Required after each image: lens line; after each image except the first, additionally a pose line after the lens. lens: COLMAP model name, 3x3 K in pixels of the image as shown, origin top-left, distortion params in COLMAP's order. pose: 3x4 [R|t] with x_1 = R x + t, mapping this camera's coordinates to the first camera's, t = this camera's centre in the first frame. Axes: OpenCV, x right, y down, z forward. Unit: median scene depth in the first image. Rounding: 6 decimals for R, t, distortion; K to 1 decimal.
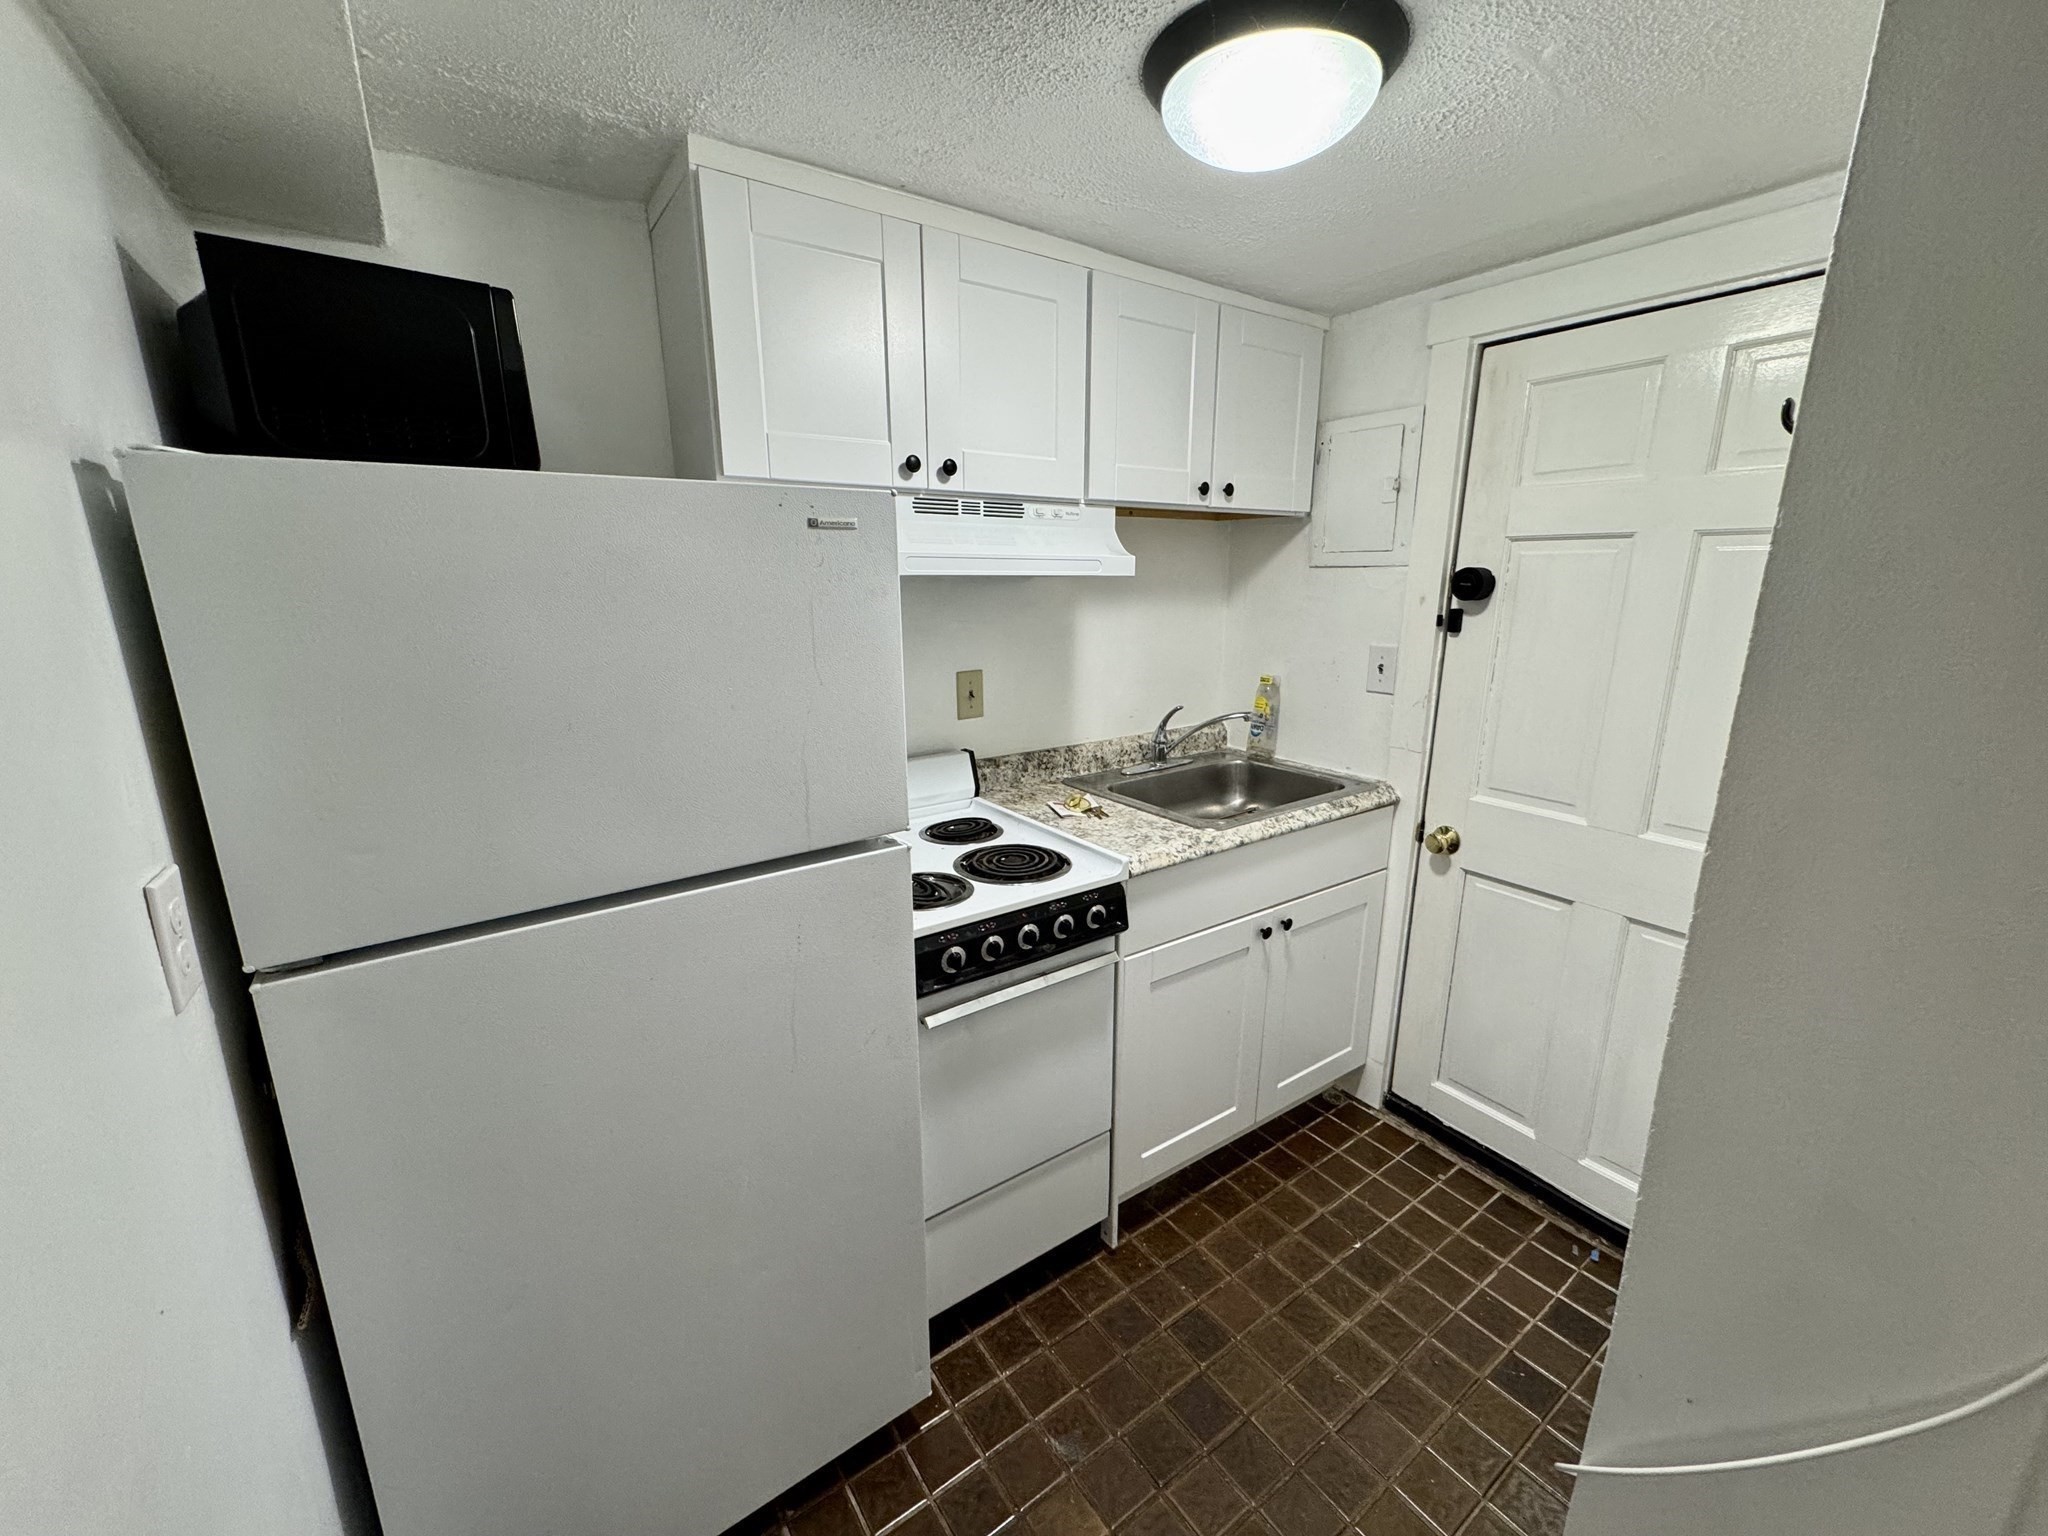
lens RADIAL K [[821.1, 0, 1027.4], [0, 821.1, 764.4], [0, 0, 1]] dist [-0.000878, 0.000352]
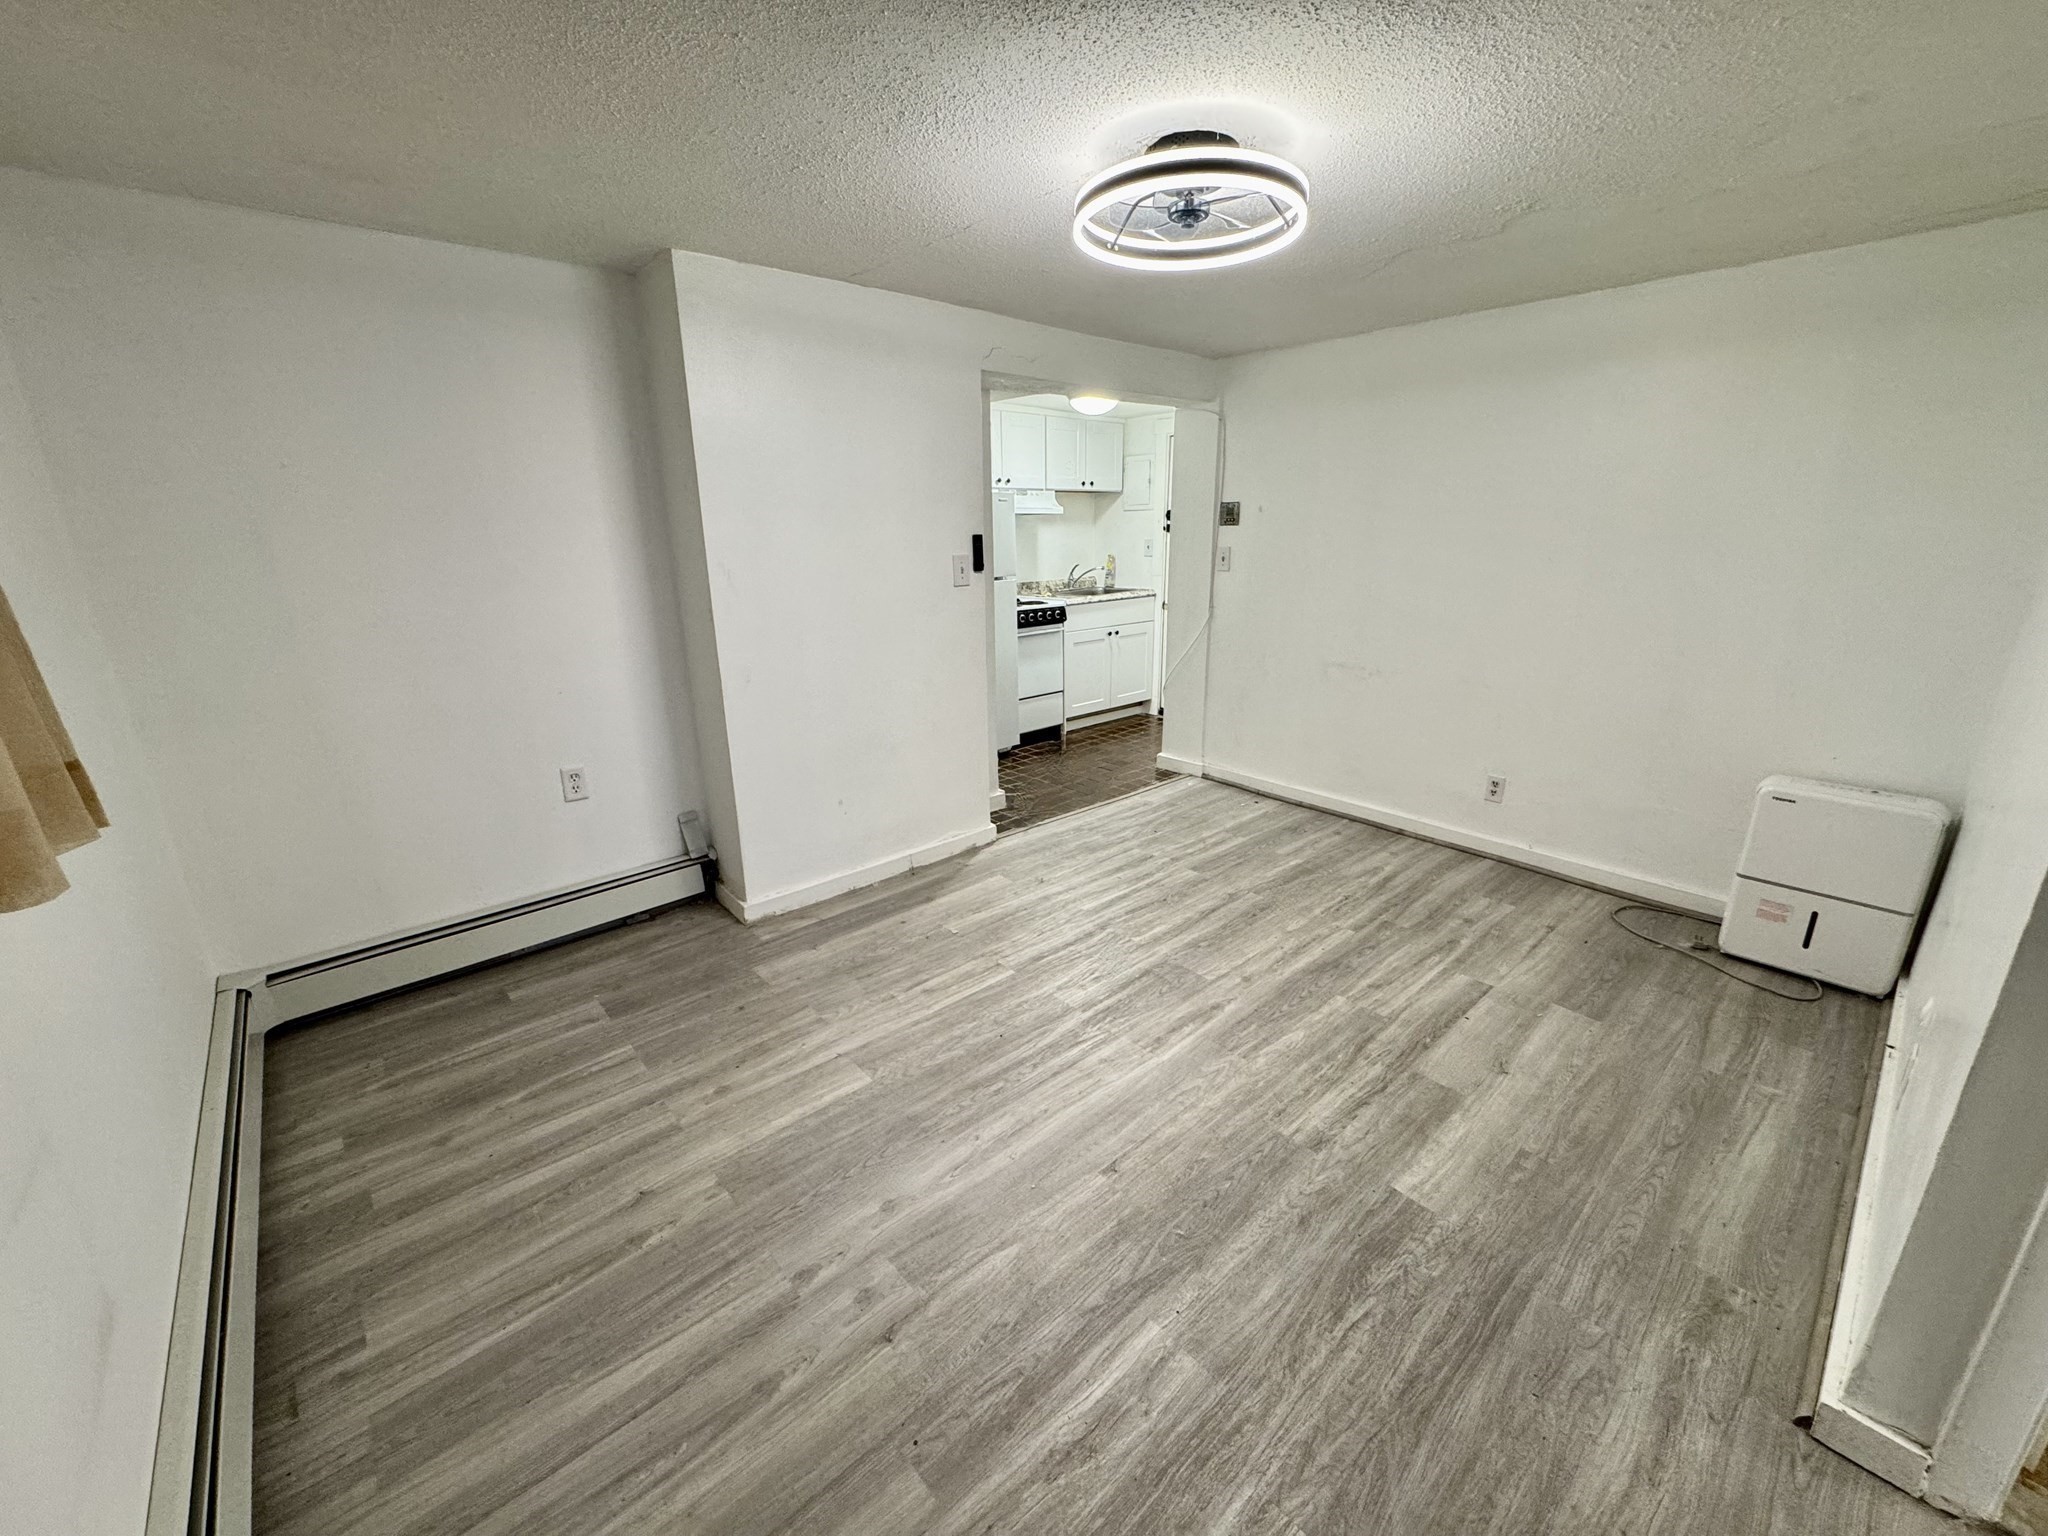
lens RADIAL K [[821.1, 0, 1023.5], [0, 821.1, 775.7], [0, 0, 1]] dist [-0.000878, 0.000352]
pose [[0.991490, -0.052474, 0.119141, -0.386457], [0.045318, 0.997047, 0.062001, 0.494302], [-0.122042, -0.056074, 0.990940, -1.866444]]
